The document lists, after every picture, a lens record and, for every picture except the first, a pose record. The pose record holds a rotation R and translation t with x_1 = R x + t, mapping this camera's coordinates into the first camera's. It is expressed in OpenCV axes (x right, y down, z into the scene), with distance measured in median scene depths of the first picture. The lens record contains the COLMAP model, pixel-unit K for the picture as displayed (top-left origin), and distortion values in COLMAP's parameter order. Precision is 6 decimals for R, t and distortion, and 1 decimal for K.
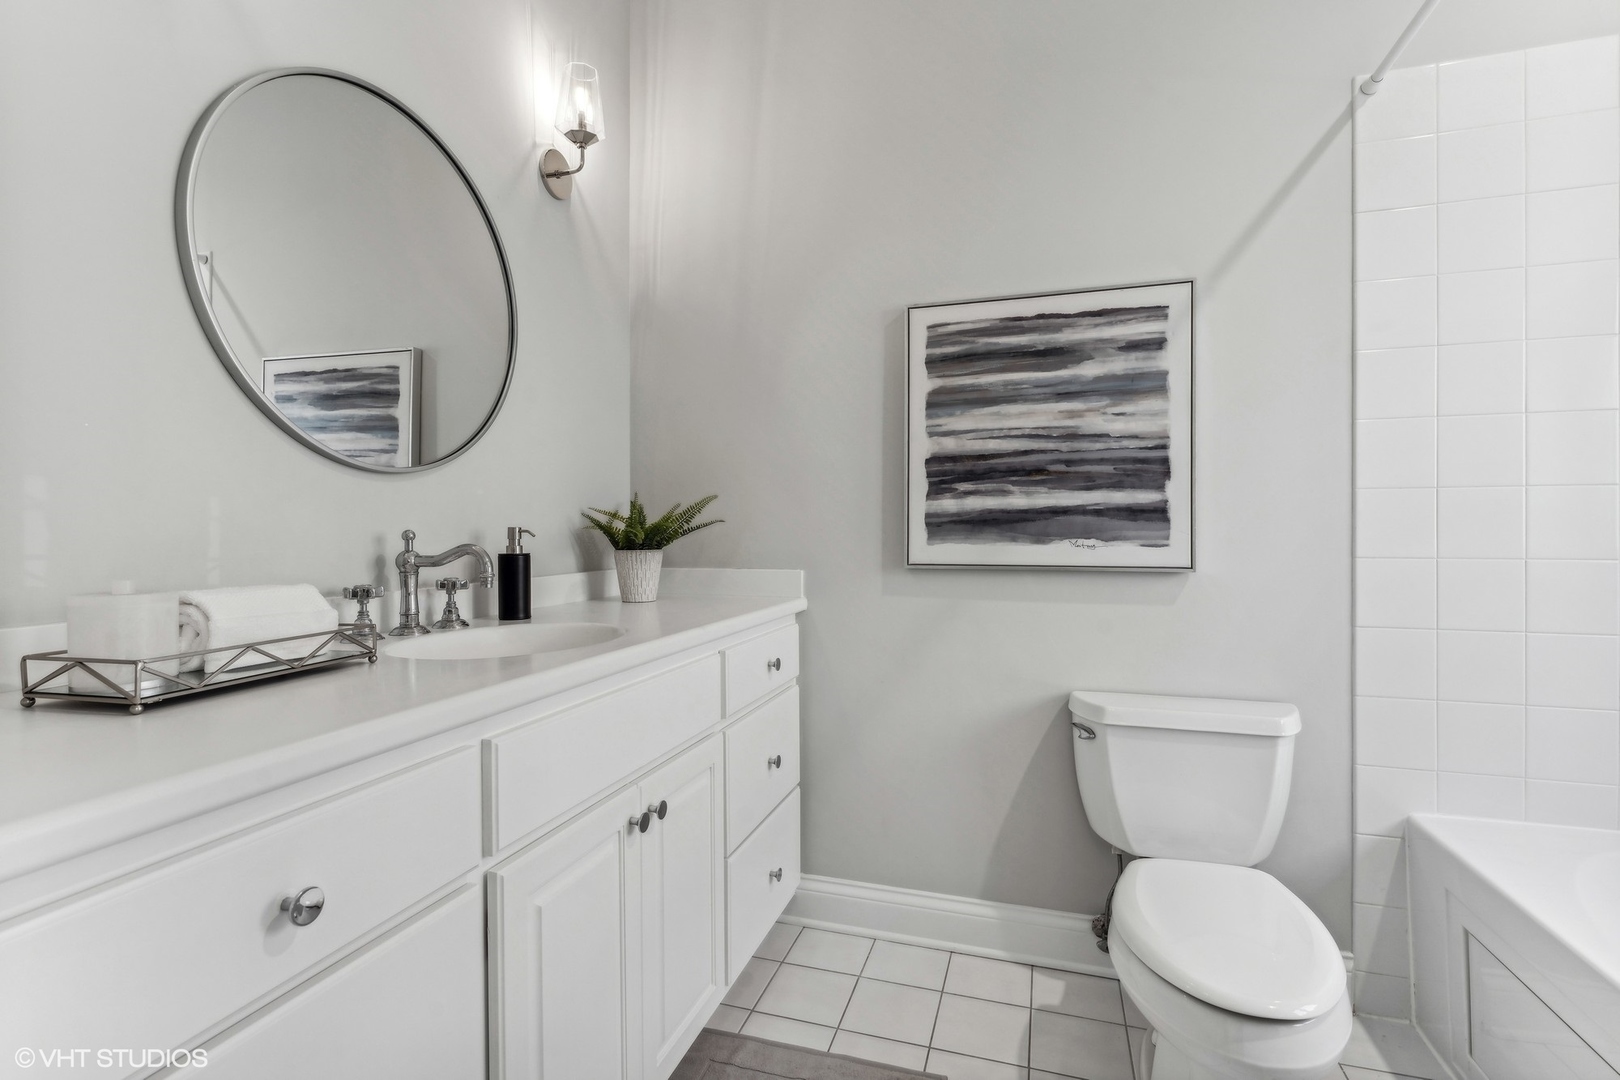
lens RADIAL K [[753.3, 0, 806.9], [0, 753.3, 536.2], [0, 0, 1]] dist [-0.000931, 0.000226]
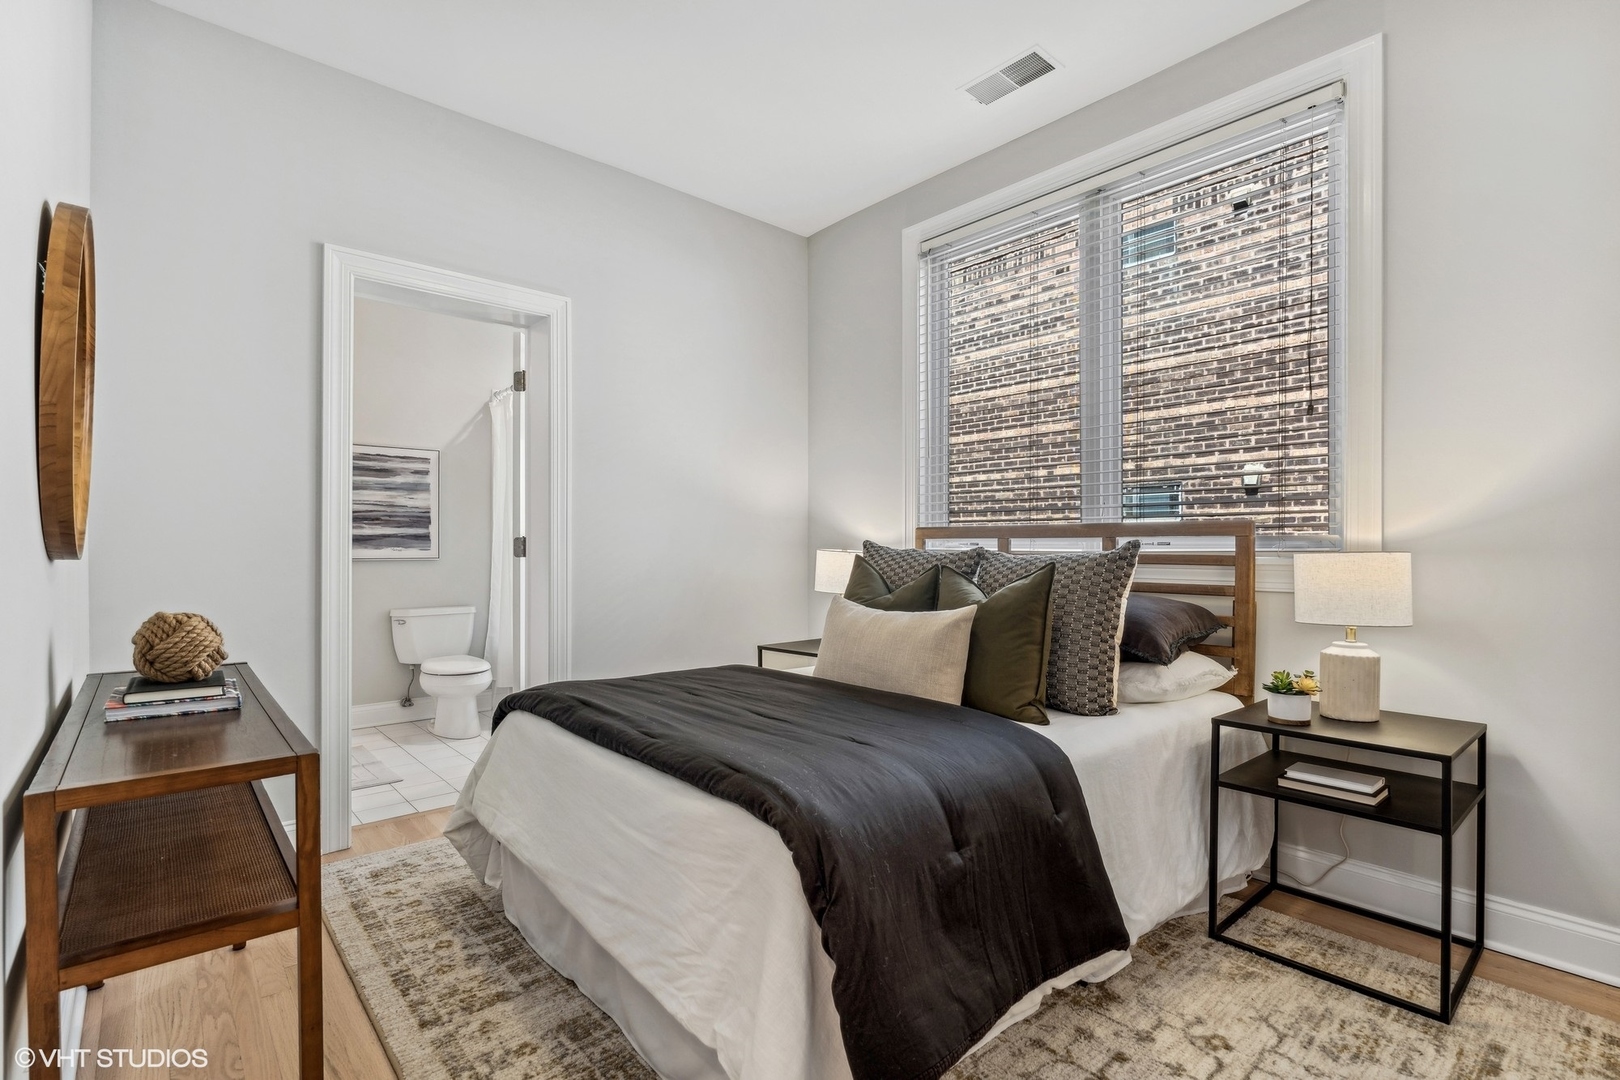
lens RADIAL K [[753.3, 0, 806.9], [0, 753.3, 536.2], [0, 0, 1]] dist [-0.000931, 0.000226]
pose [[0.513908, 0.011756, 0.857765, -1.079006], [0.005994, 0.999832, -0.017295, 0.018359], [-0.857825, 0.014029, 0.513751, -1.453572]]
